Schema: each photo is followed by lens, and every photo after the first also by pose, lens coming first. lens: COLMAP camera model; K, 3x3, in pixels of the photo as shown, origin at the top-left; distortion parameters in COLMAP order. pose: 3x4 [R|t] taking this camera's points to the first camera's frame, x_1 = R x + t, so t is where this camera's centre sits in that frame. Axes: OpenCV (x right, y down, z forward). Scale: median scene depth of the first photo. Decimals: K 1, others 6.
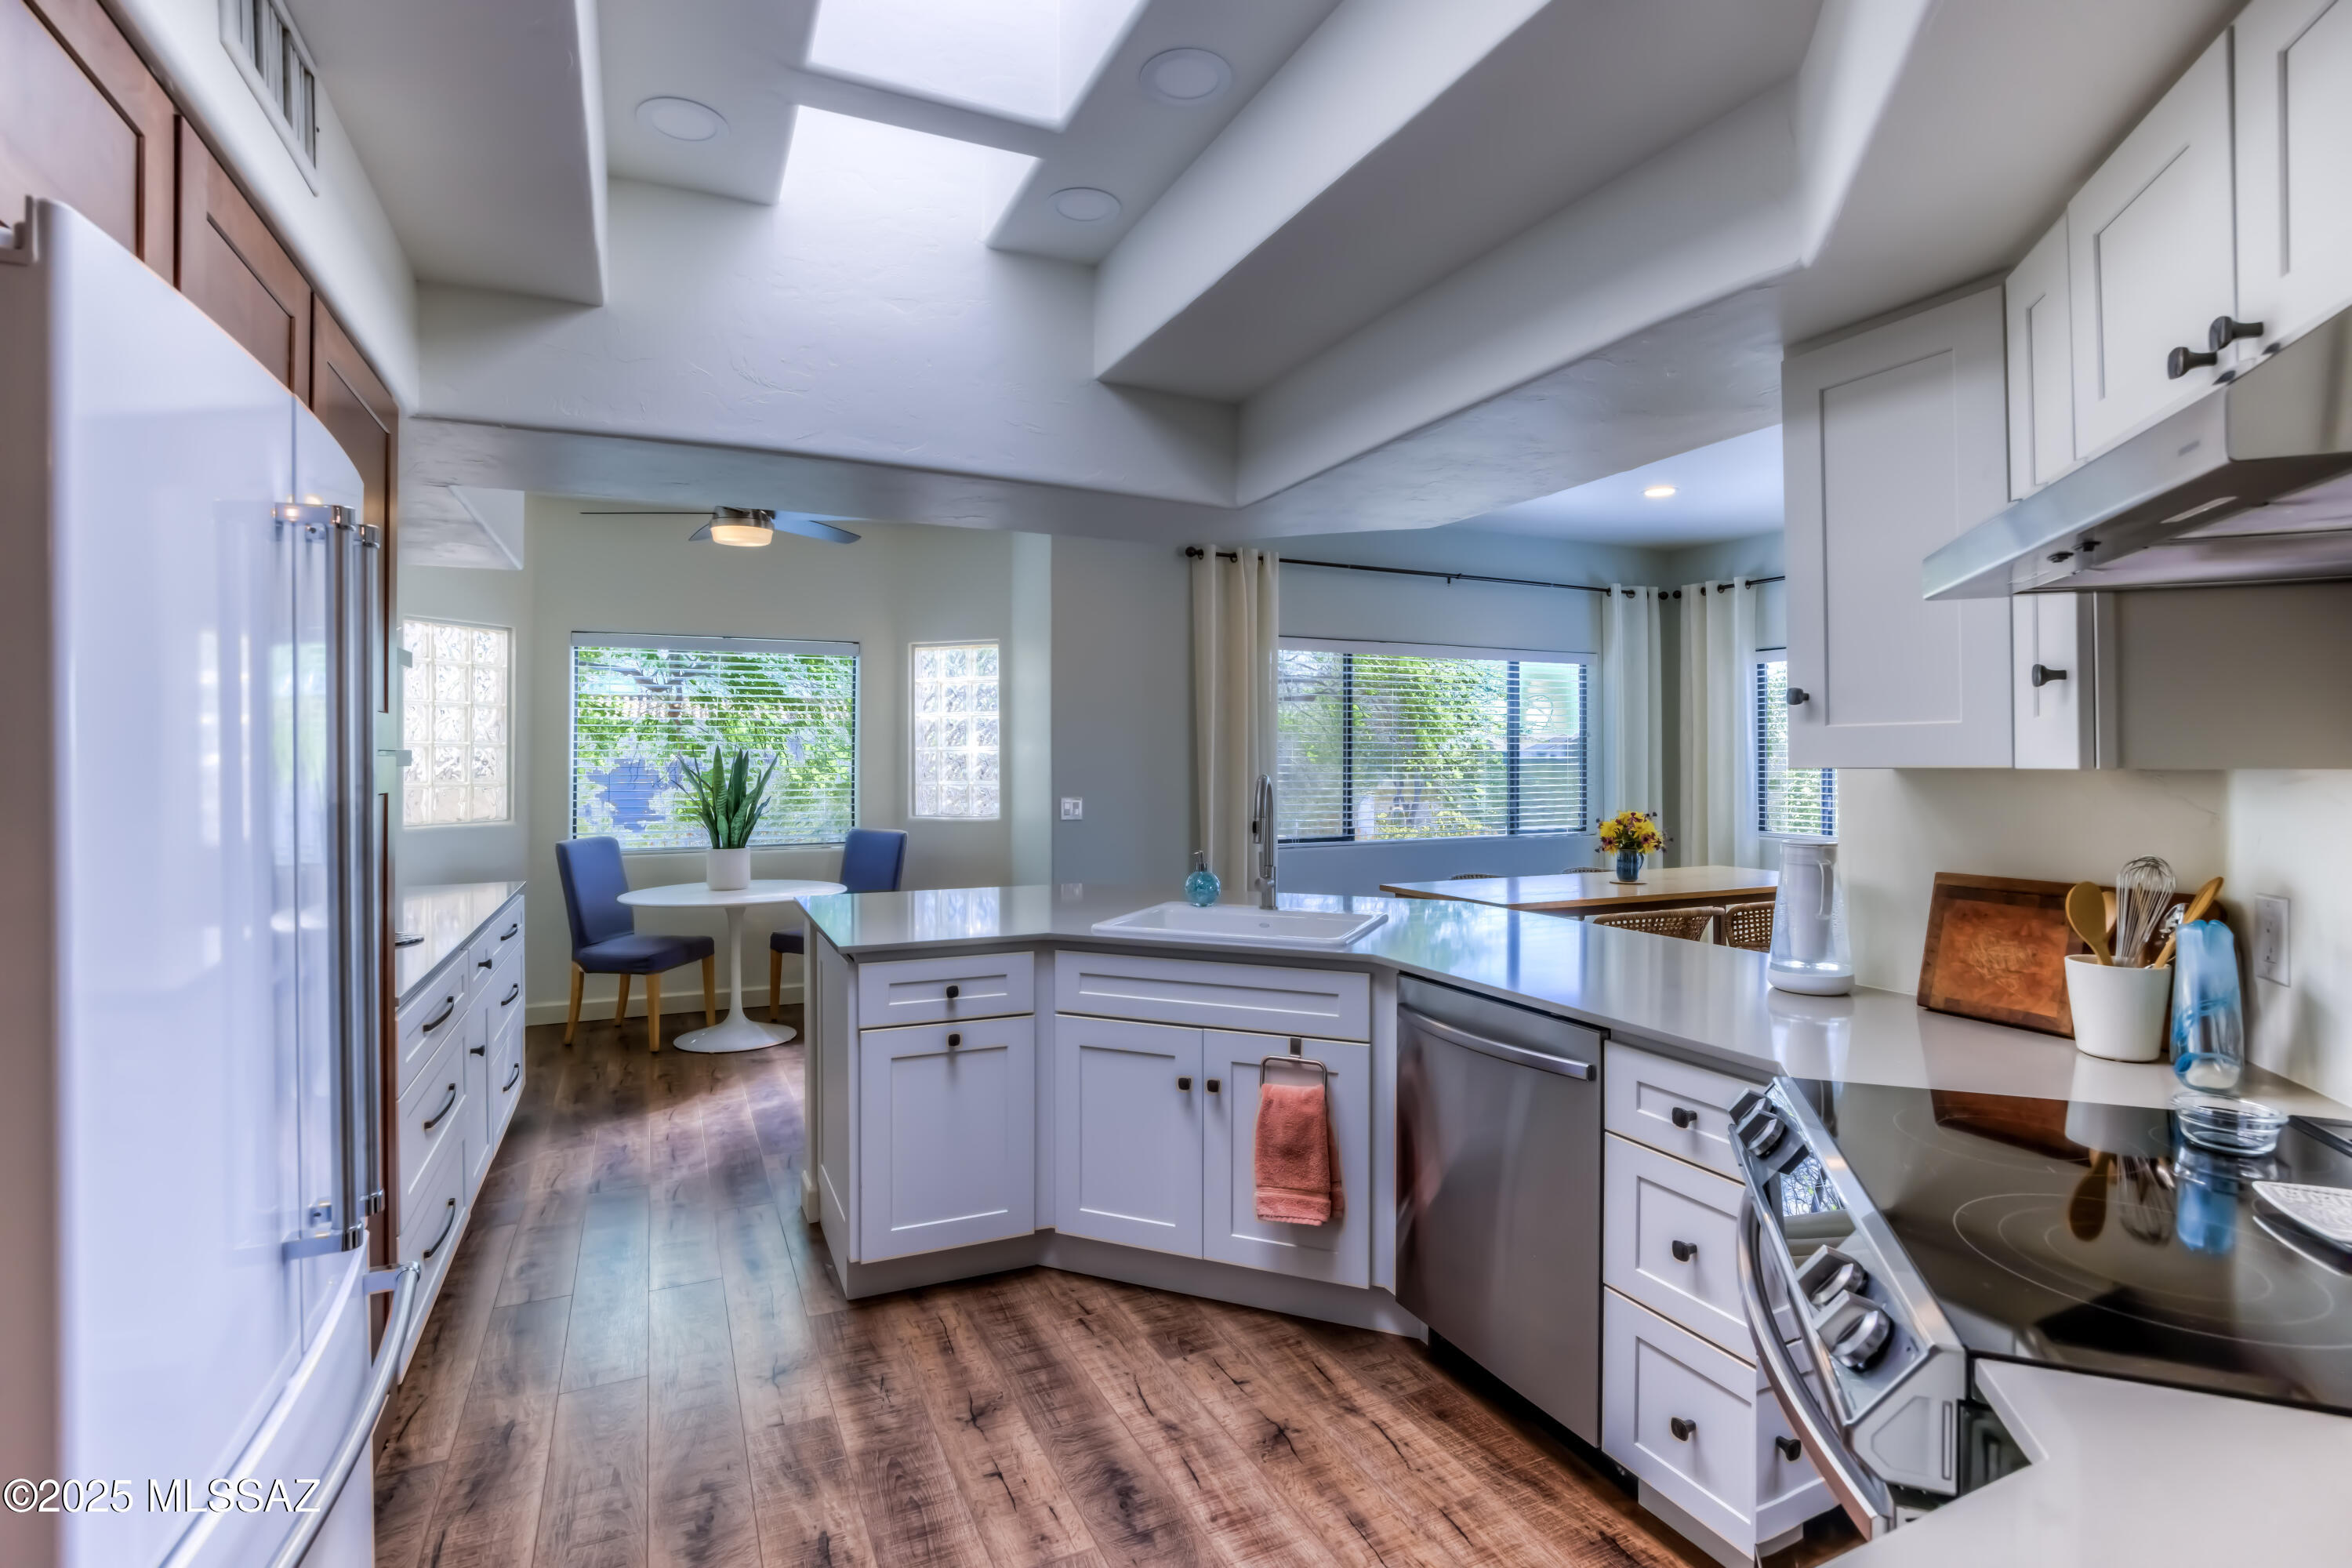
lens RADIAL K [[1148.9, 0, 1162.0], [0, 1148.9, 726.3], [0, 0, 1]] dist [-0.015461, -0.000103]
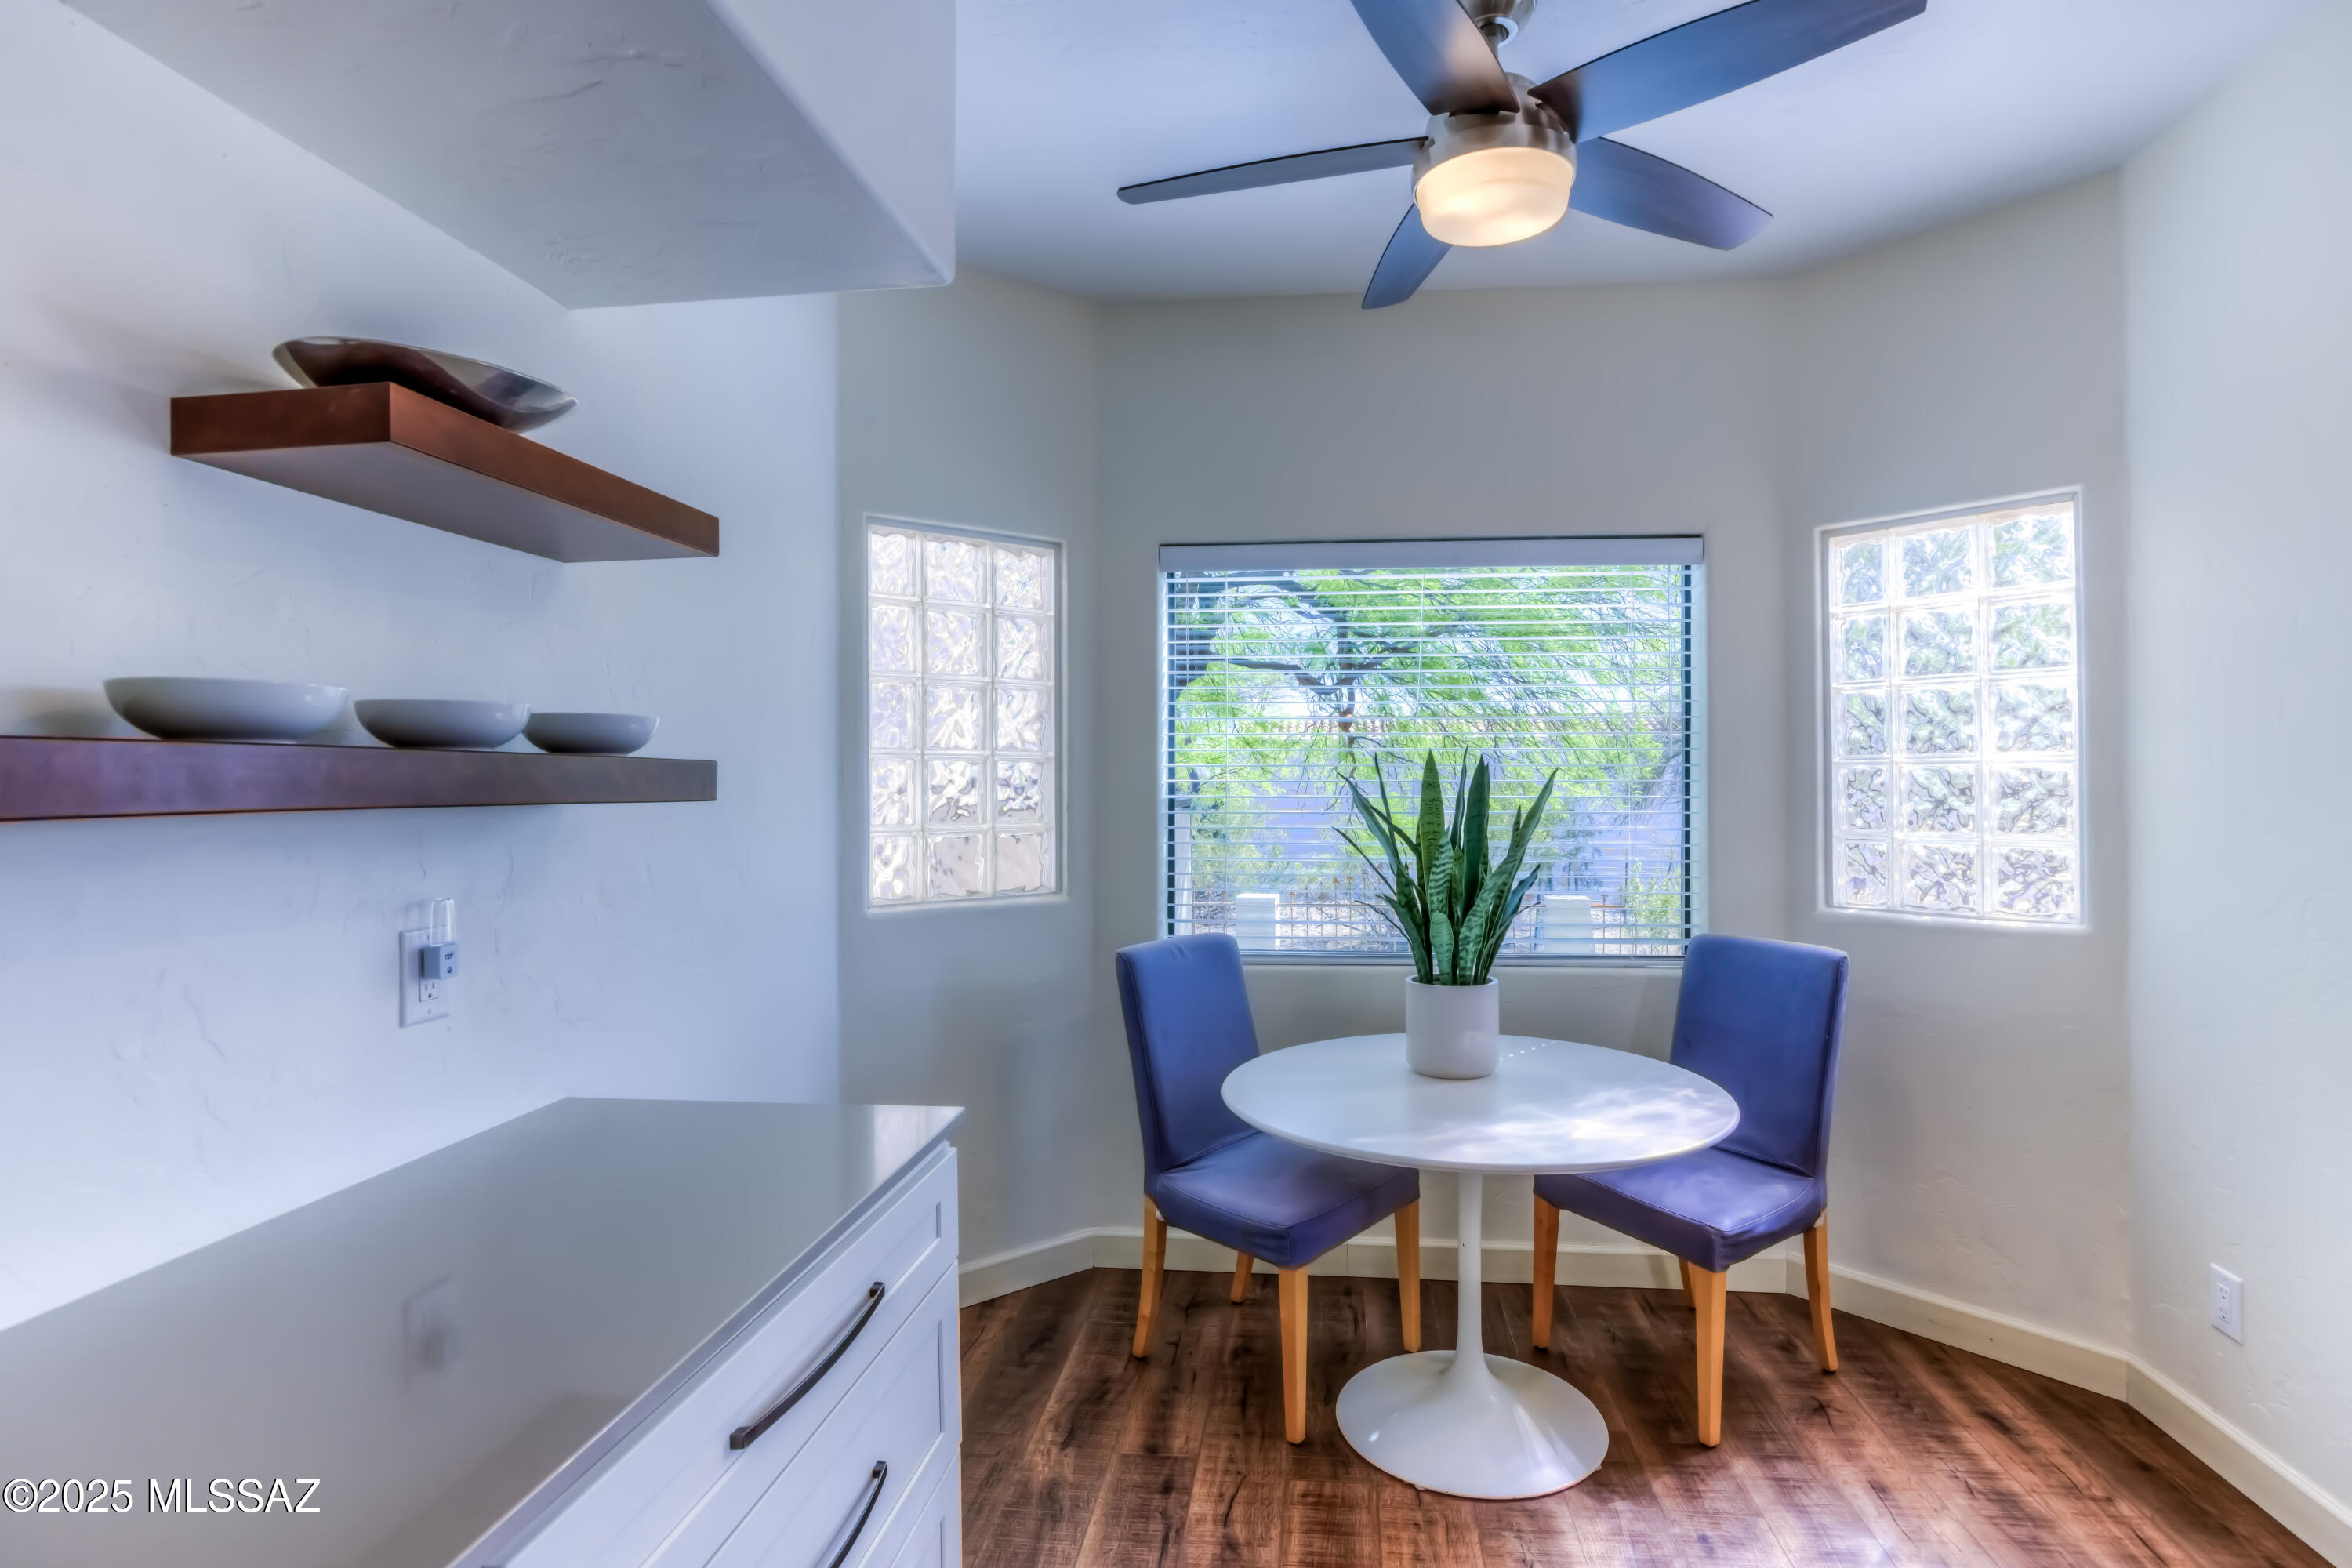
lens RADIAL K [[1148.9, 0, 1176.4], [0, 1148.9, 776.1], [0, 0, 1]] dist [-0.015461, -0.000103]
pose [[0.850579, -0.001244, -0.525846, -0.235074], [0.012116, 0.999778, 0.017233, 0.017208], [0.525708, -0.021030, 0.850405, 0.566269]]
